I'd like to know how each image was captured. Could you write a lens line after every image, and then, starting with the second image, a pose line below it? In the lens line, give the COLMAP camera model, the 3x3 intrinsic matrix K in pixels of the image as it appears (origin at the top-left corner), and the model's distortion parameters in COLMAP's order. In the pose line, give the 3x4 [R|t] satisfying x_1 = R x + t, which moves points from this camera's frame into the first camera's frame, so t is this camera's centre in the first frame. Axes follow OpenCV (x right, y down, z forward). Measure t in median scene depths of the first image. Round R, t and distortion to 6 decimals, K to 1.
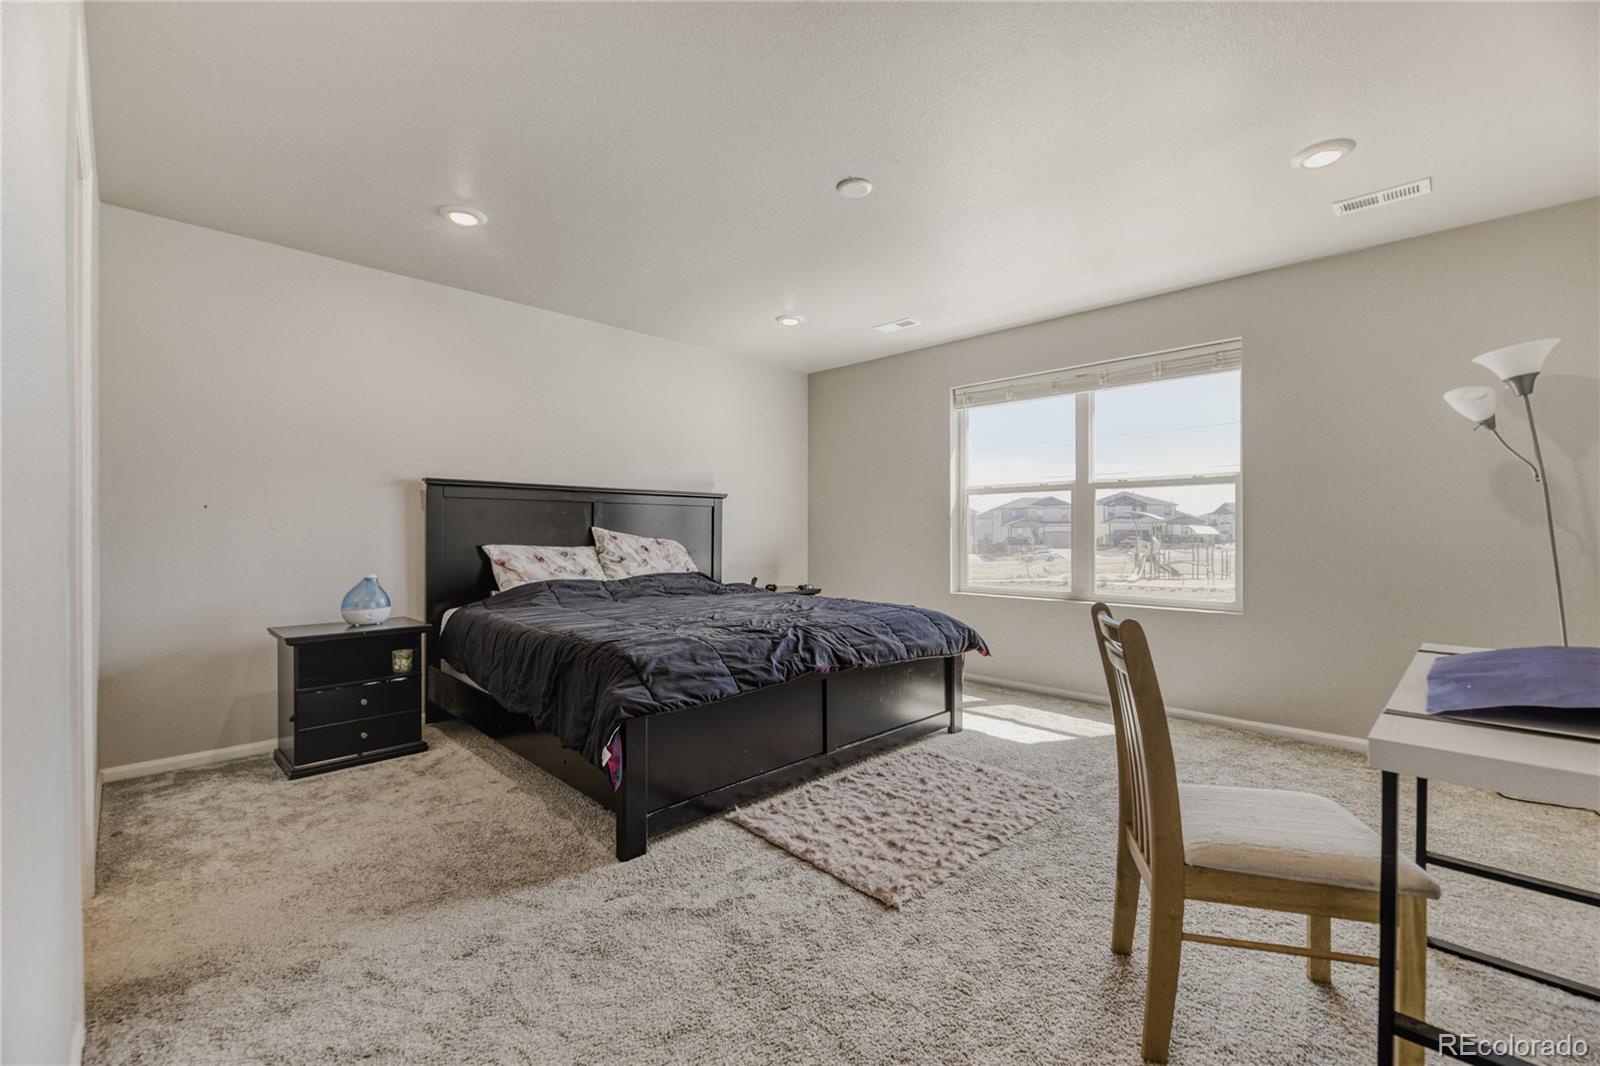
lens RADIAL K [[660.6, 0, 811.2], [0, 660.6, 534.1], [0, 0, 1]] dist [-0.003333, -0.000445]
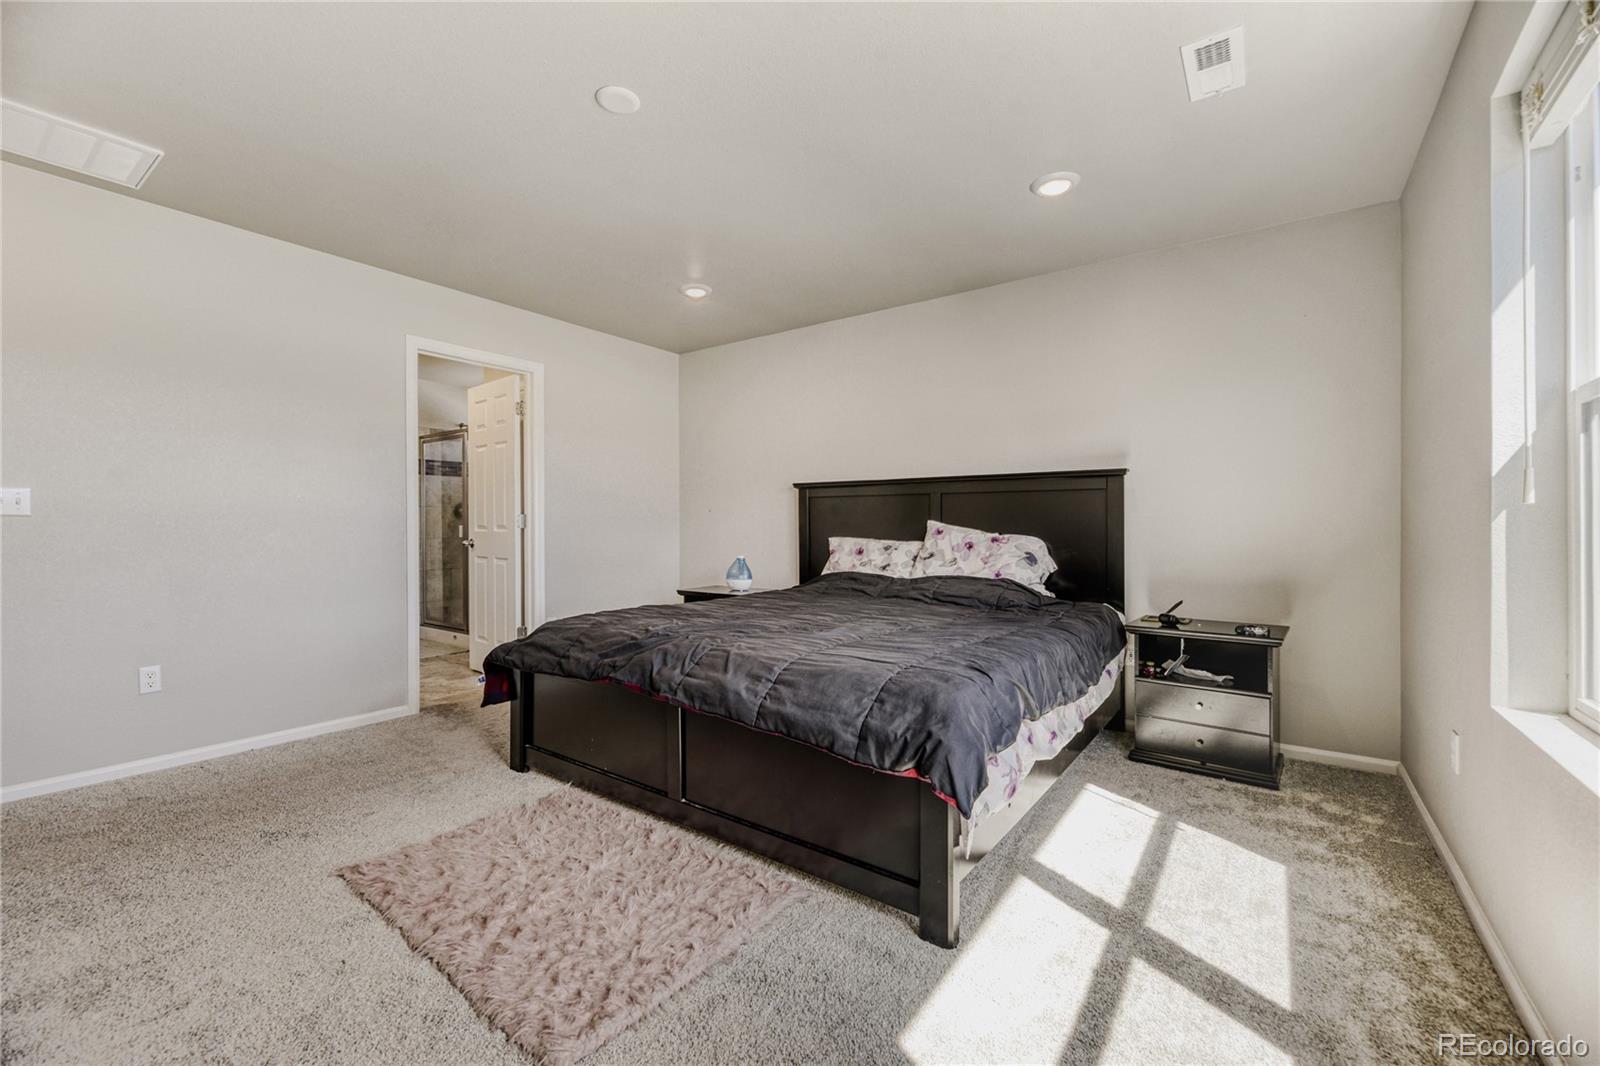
lens RADIAL K [[660.6, 0, 811.2], [0, 660.6, 534.1], [0, 0, 1]] dist [-0.003333, -0.000445]
pose [[0.142028, 0.014651, -0.989754, 0.638529], [-0.002382, 0.999893, 0.014459, -0.005057], [0.989860, 0.000303, 0.142048, 0.790515]]
